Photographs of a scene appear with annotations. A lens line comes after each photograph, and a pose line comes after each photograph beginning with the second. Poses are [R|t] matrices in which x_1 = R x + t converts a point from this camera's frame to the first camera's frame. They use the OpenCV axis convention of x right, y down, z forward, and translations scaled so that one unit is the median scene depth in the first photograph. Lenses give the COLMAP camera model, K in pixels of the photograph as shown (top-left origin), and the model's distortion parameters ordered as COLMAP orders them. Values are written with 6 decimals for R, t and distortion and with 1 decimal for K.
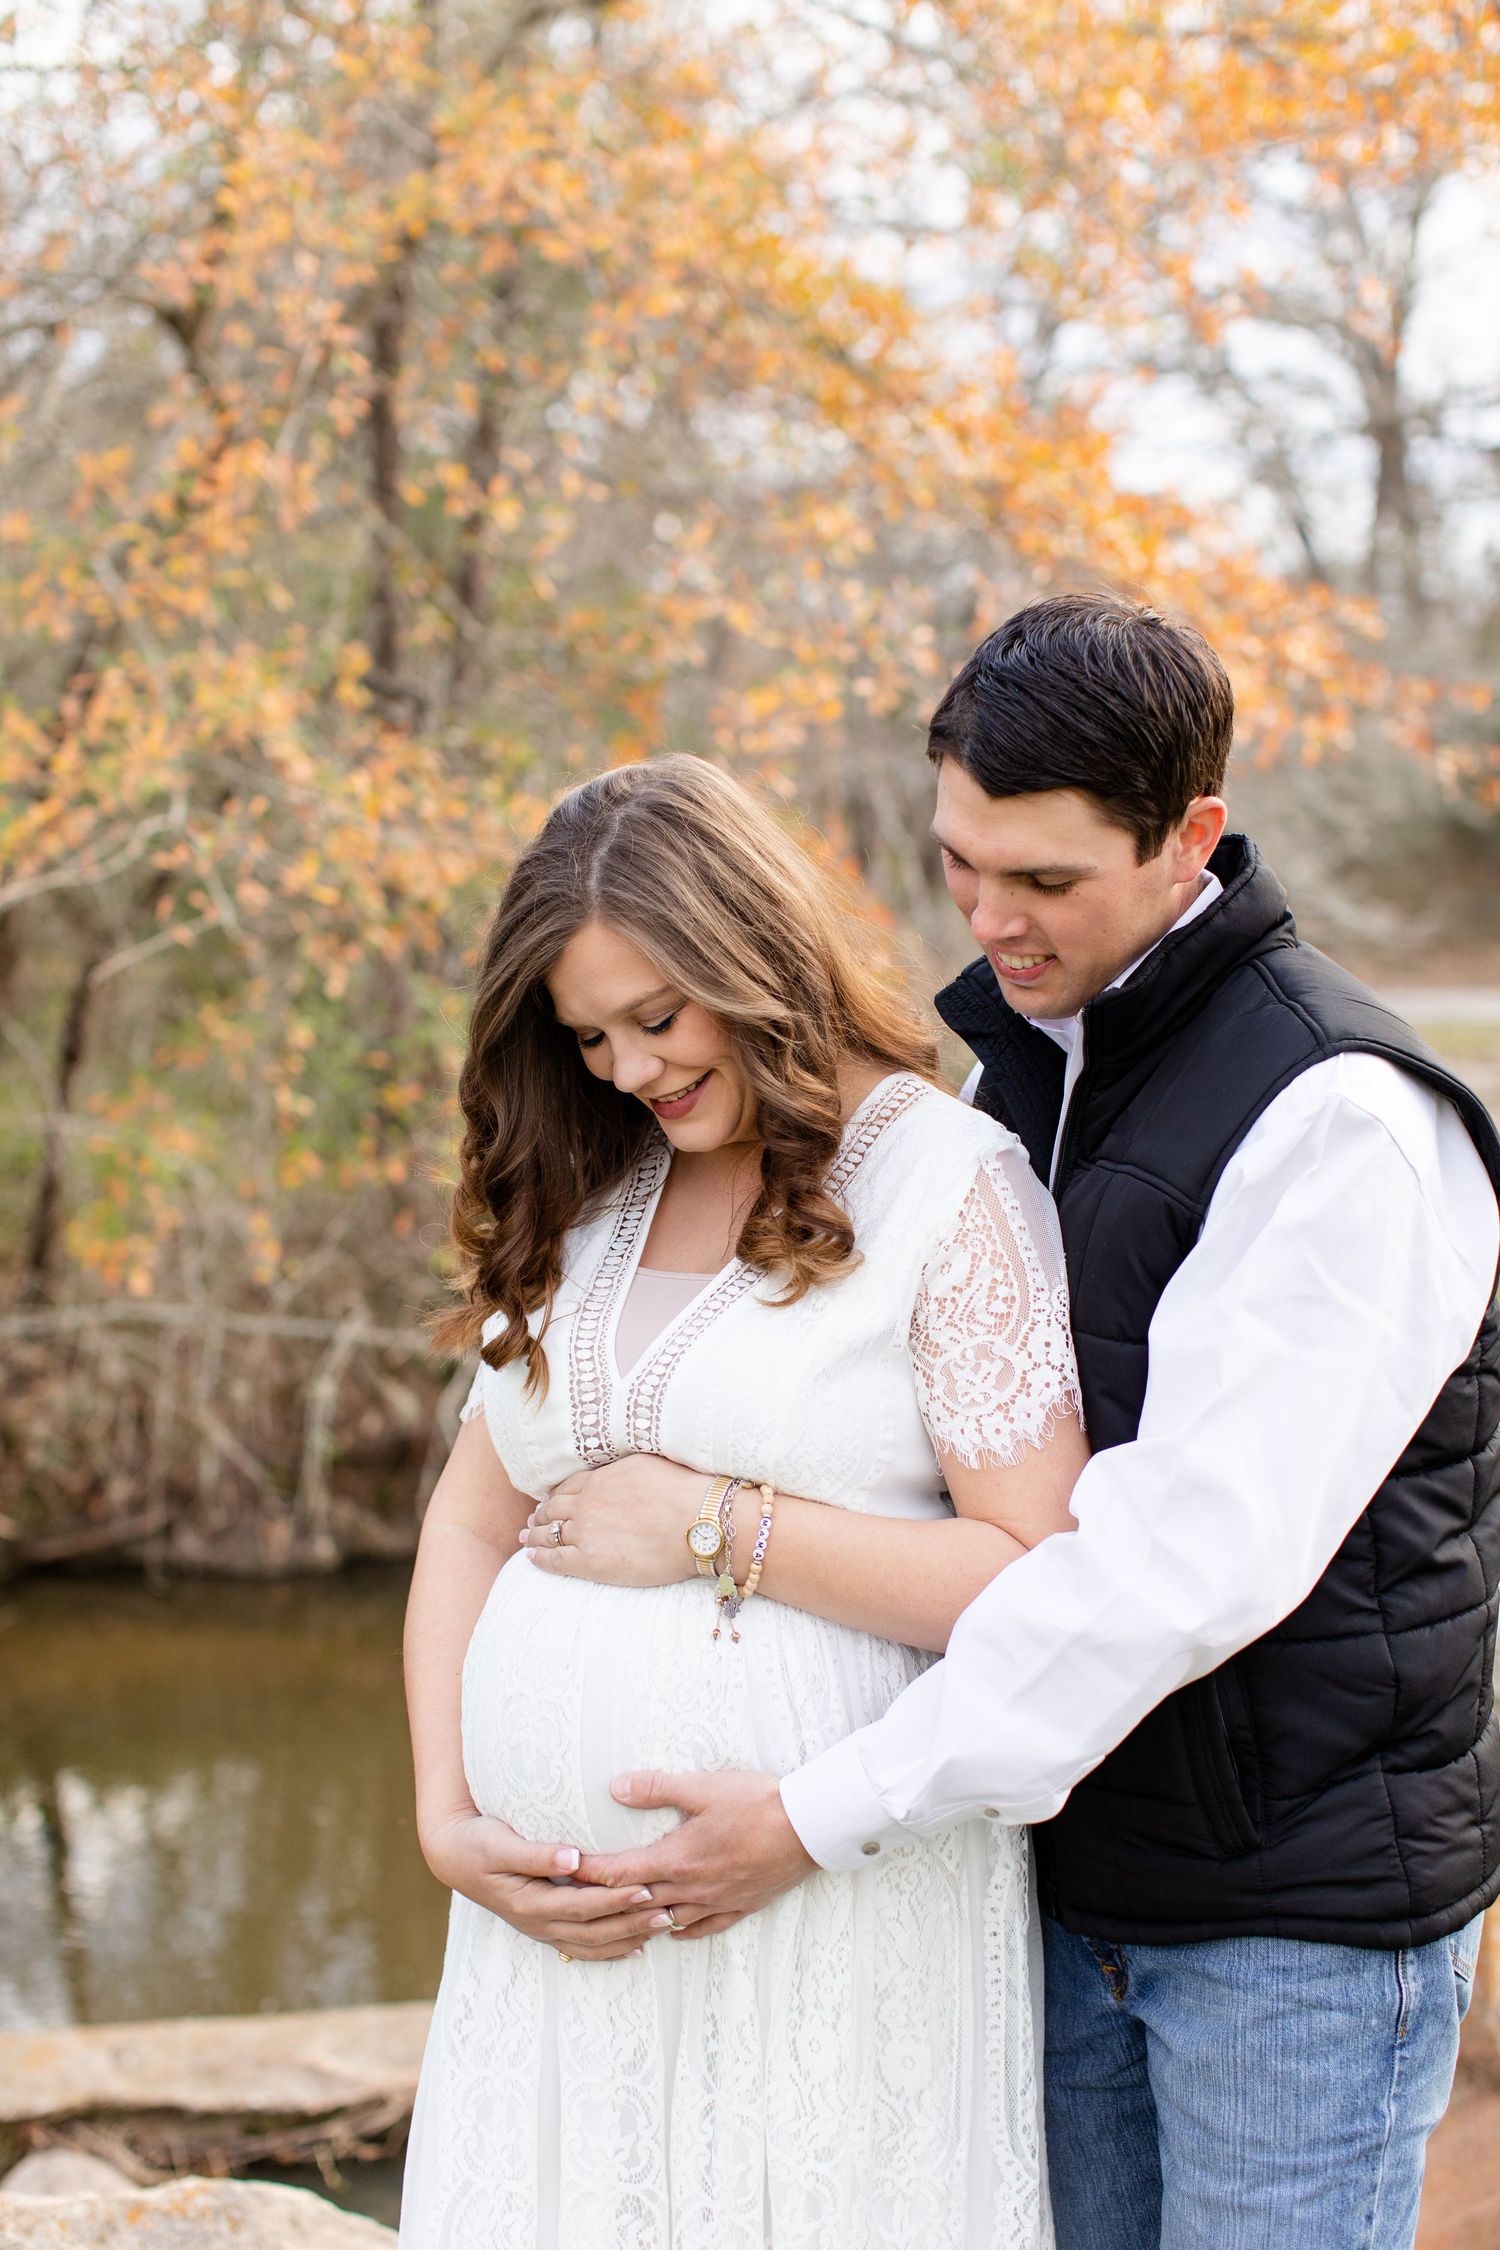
lens RADIAL K [[3227.6, 0, 749.1], [0, 3227.6, 1147.7], [0, 0, 1]] dist [0.031291, -0.032299]
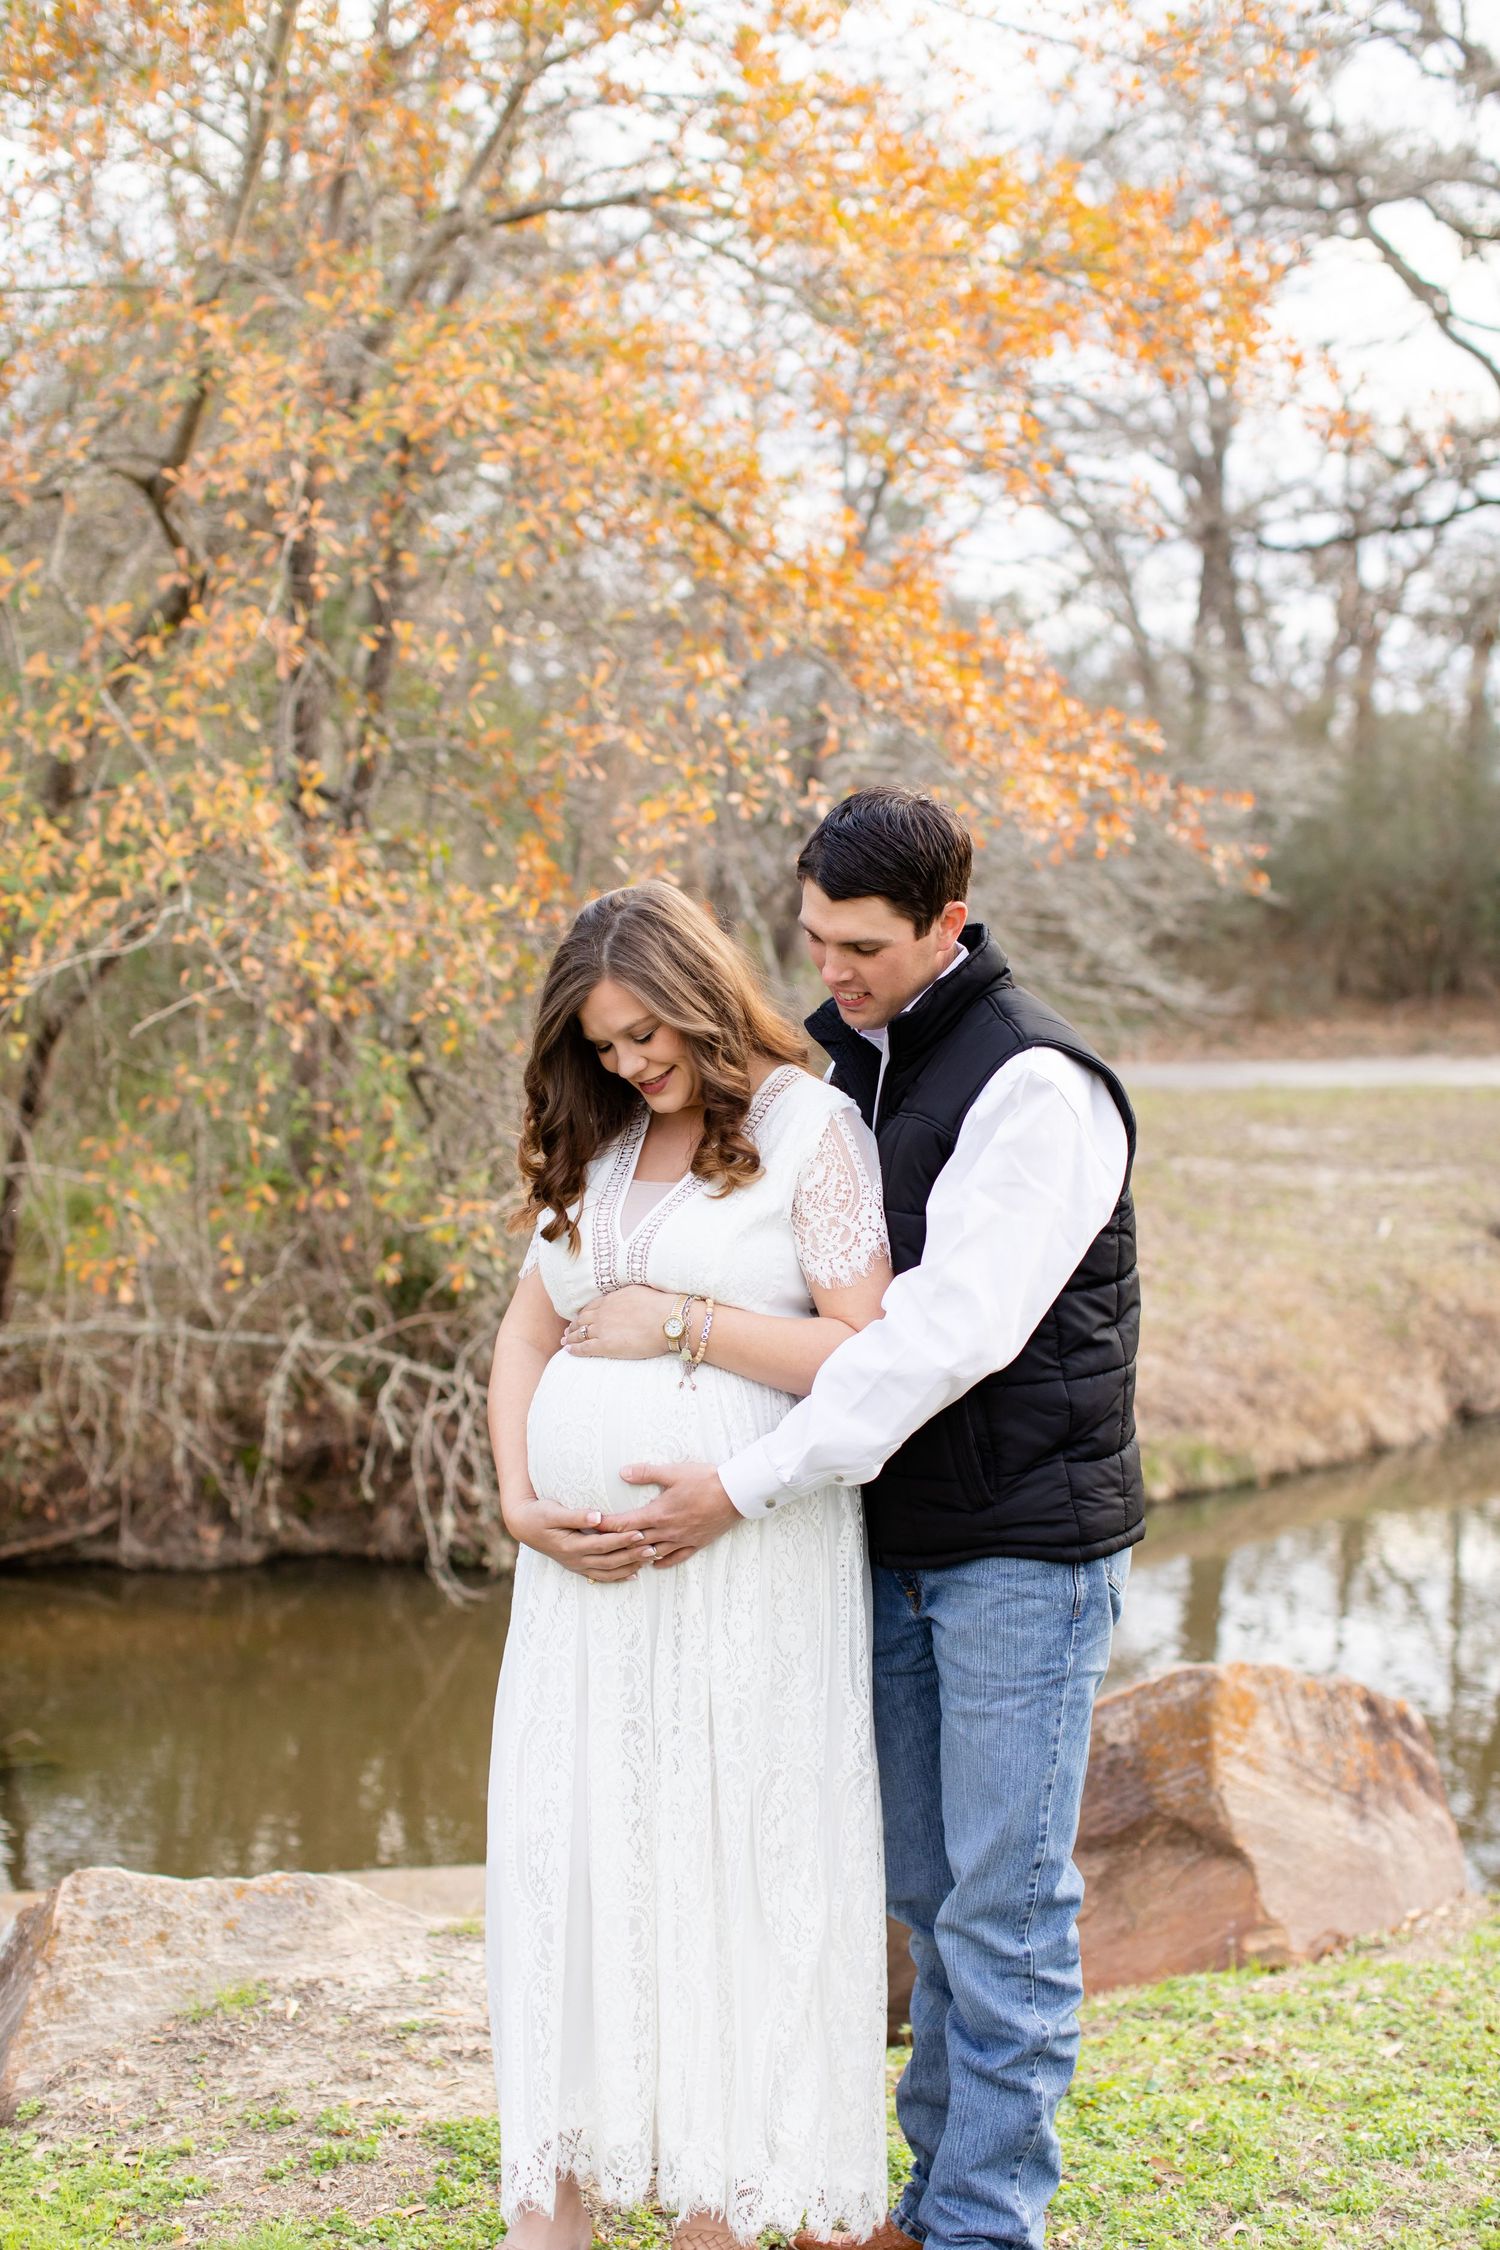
lens RADIAL K [[3227.6, 0, 749.1], [0, 3227.6, 1147.7], [0, 0, 1]] dist [0.031291, -0.032299]
pose [[0.998928, -0.004931, 0.046036, -0.050532], [0.006027, 0.999701, -0.023694, 0.062886], [-0.045906, 0.023946, 0.998659, -0.707285]]
